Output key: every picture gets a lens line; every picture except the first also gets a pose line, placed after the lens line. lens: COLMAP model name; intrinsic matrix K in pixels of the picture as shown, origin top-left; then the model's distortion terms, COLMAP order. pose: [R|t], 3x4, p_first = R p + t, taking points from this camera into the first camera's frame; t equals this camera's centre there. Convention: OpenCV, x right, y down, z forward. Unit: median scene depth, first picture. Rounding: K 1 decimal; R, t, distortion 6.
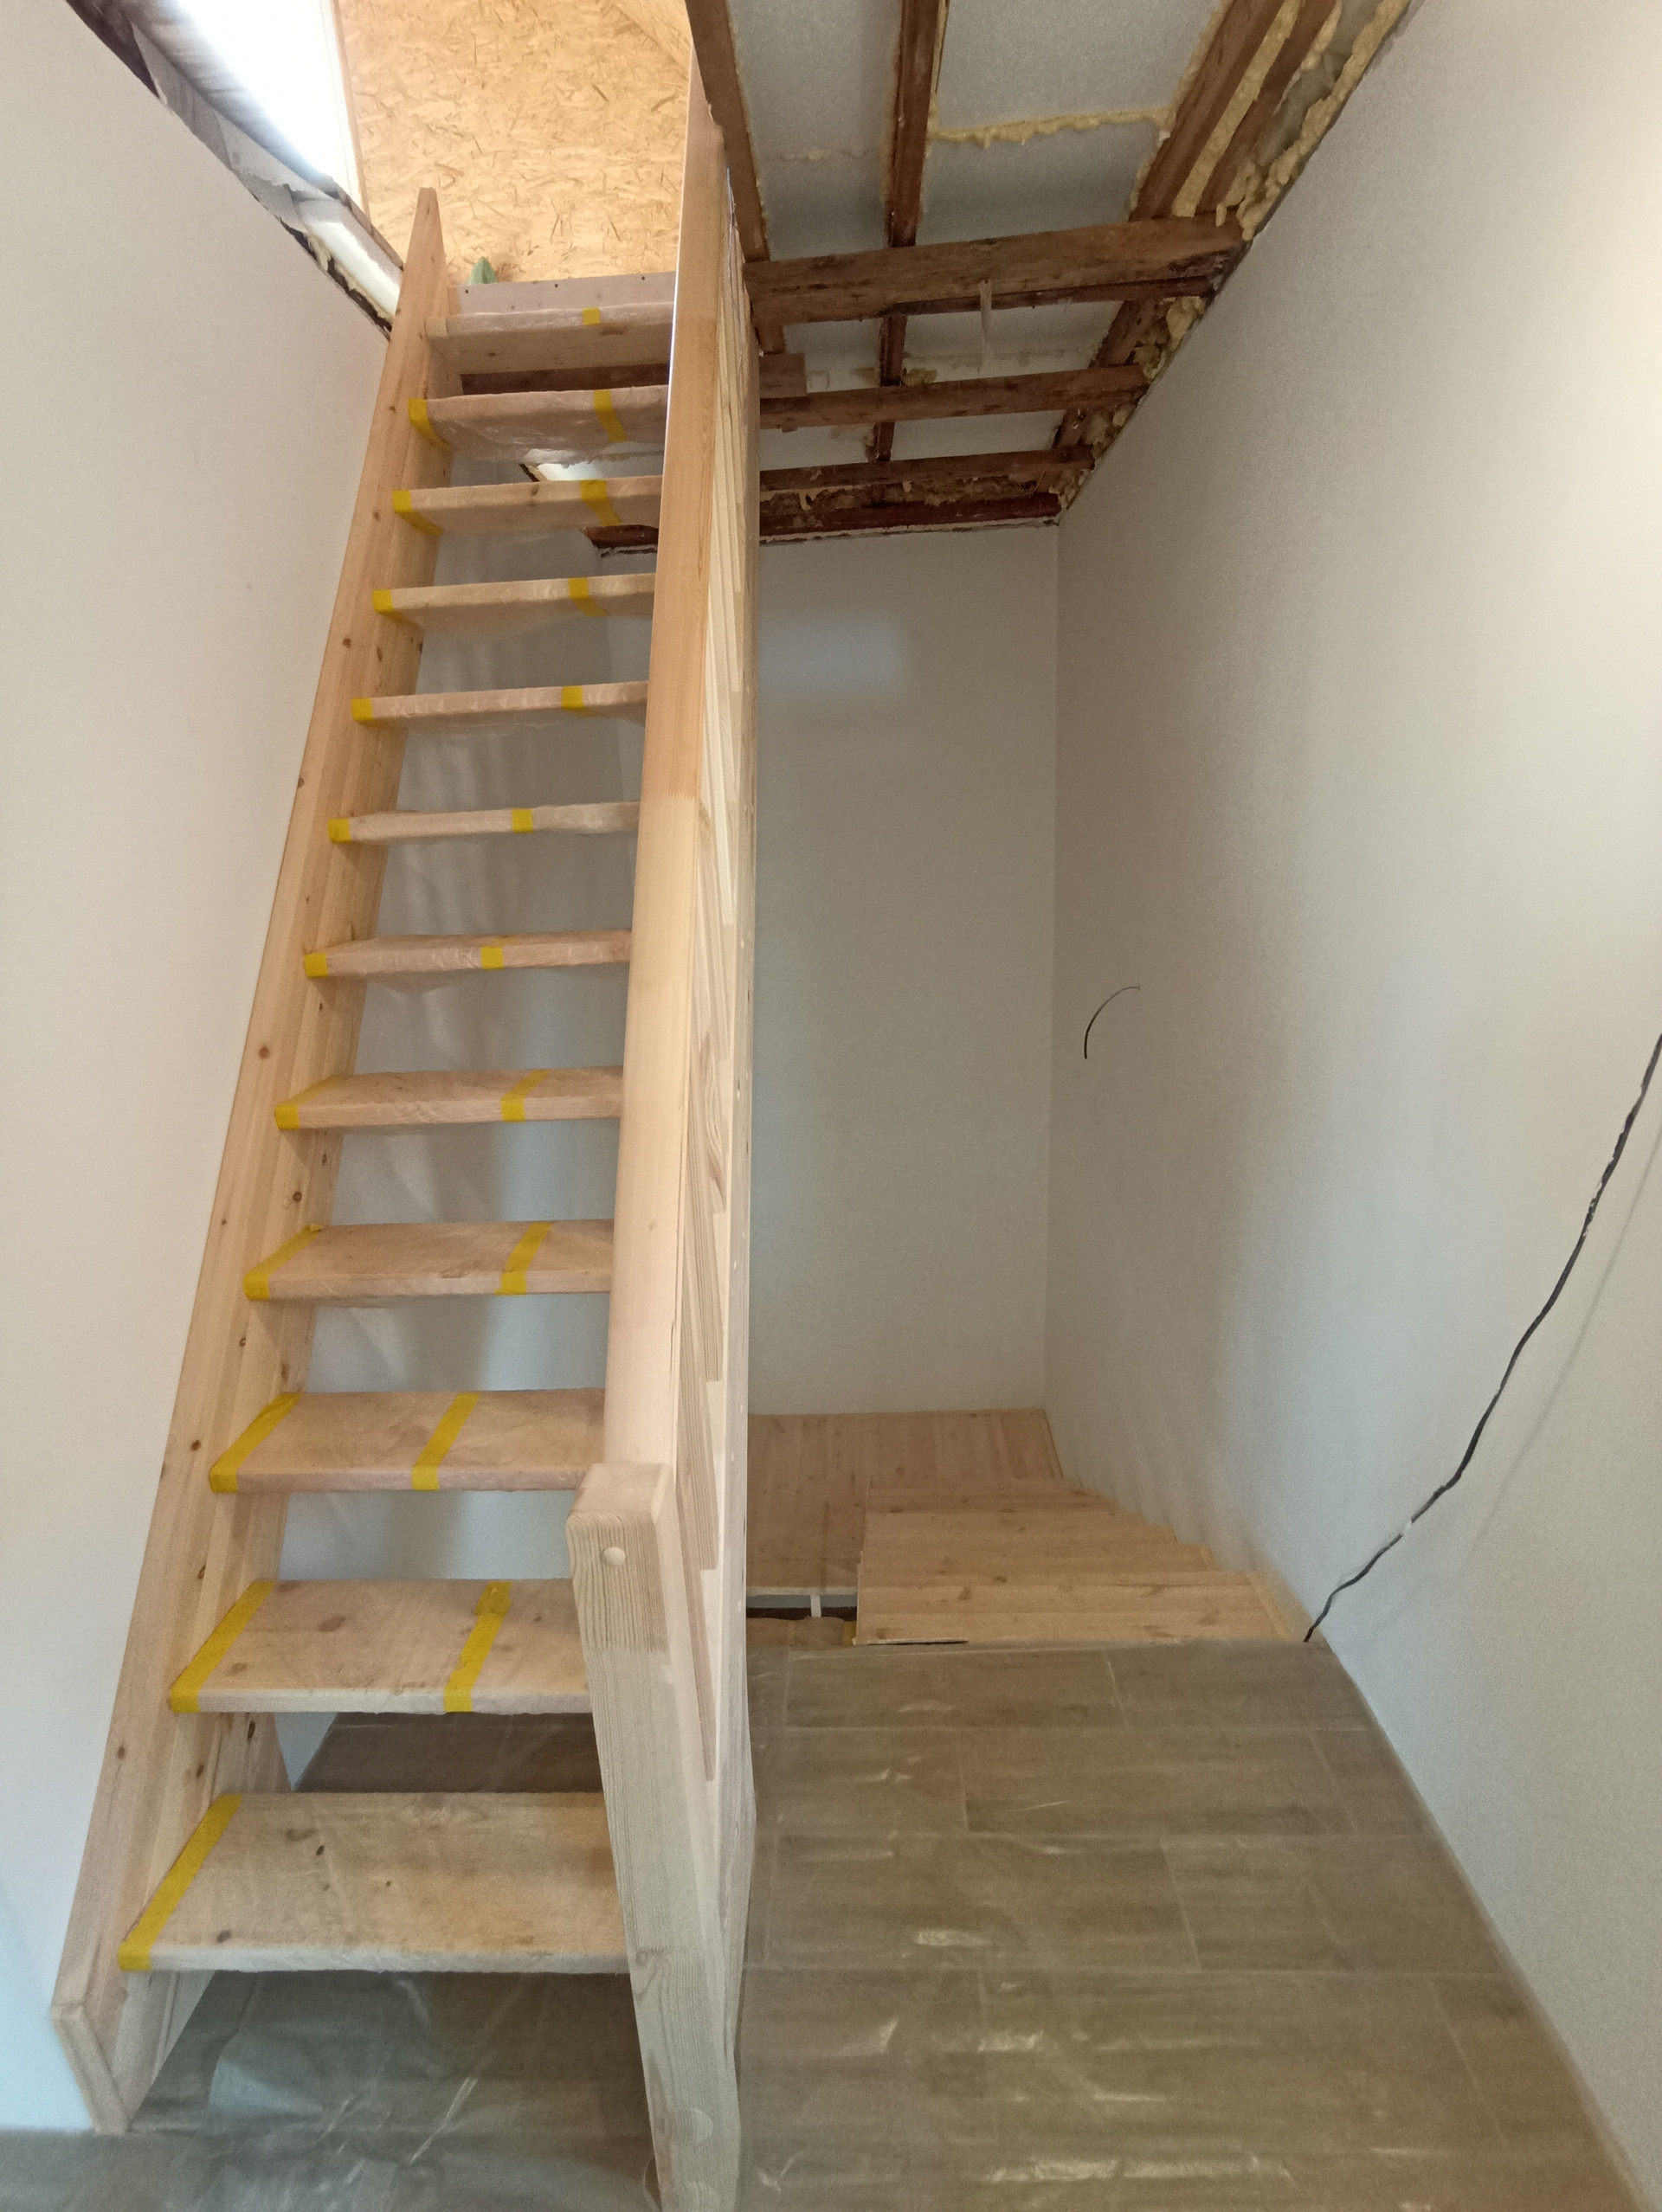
lens RADIAL K [[956.7, 0, 824.8], [0, 956.7, 1093.8], [0, 0, 1]] dist [-0.017911, 0.010619]
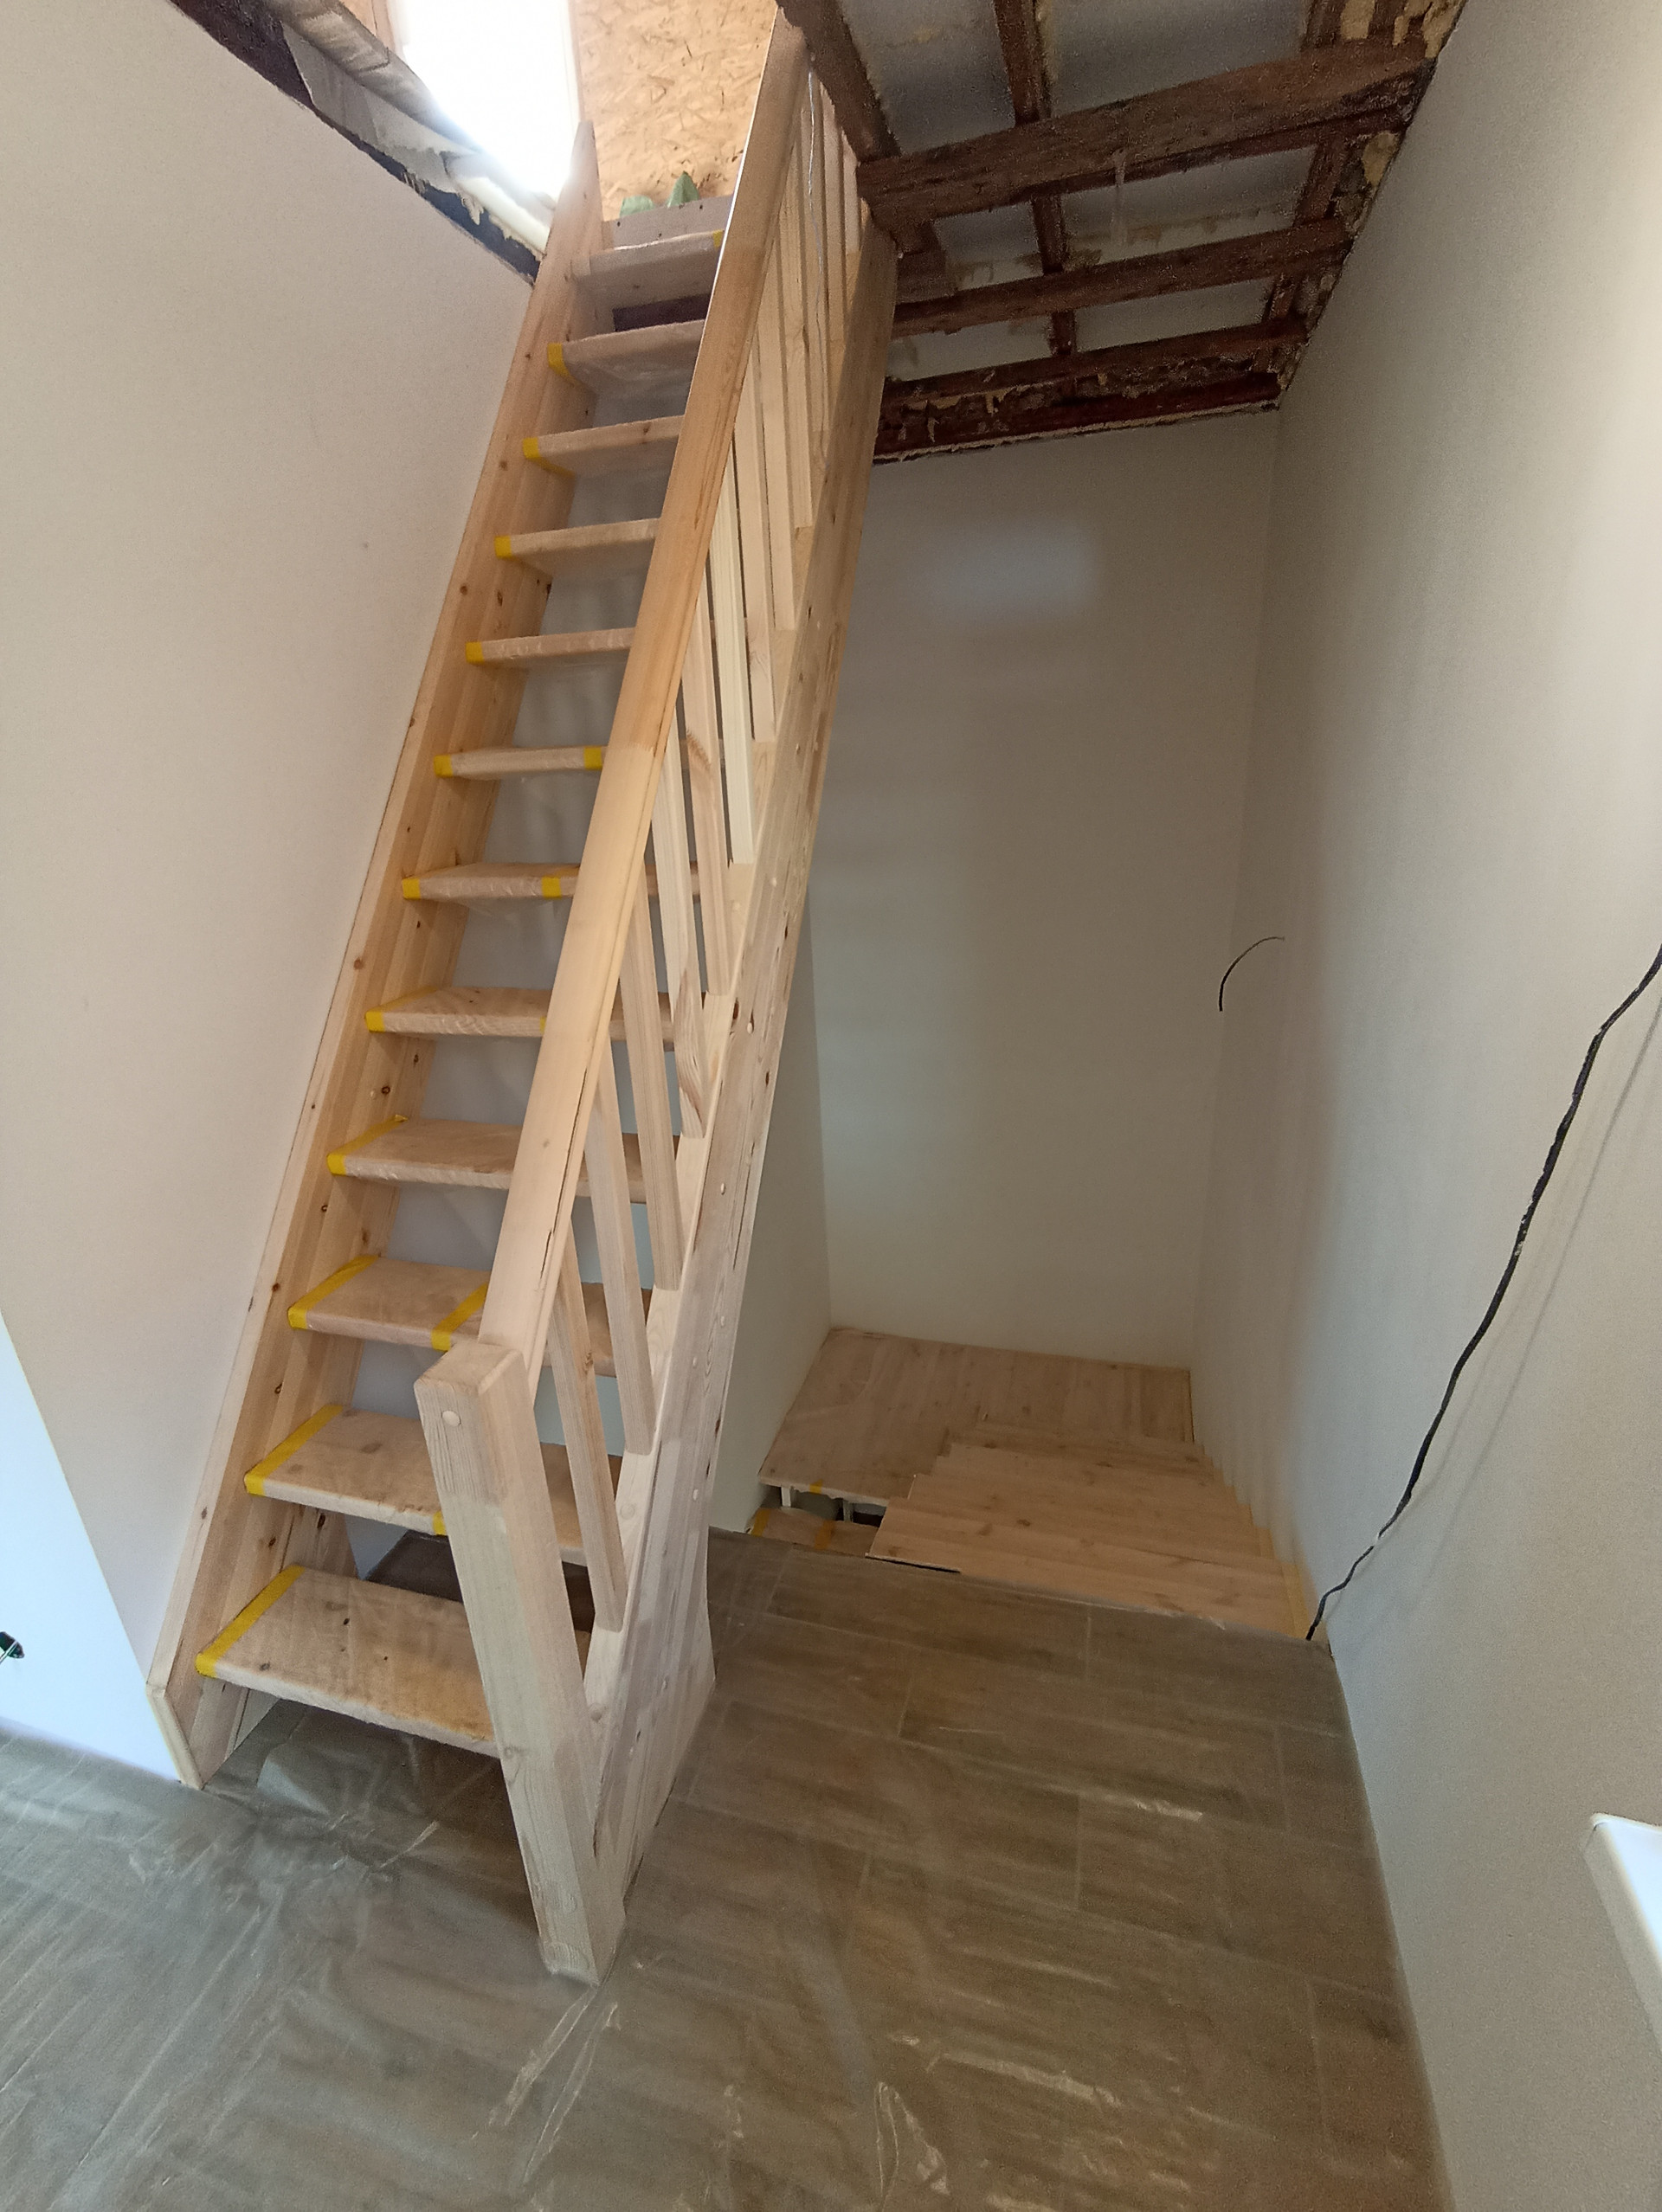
lens RADIAL K [[958.5, 0, 825.9], [0, 958.5, 1089.5], [0, 0, 1]] dist [-0.019019, 0.011560]
pose [[0.971262, 0.083338, -0.222945, 0.179362], [-0.066756, 0.994483, 0.080920, -0.017810], [0.228458, -0.063712, 0.971467, -0.006031]]
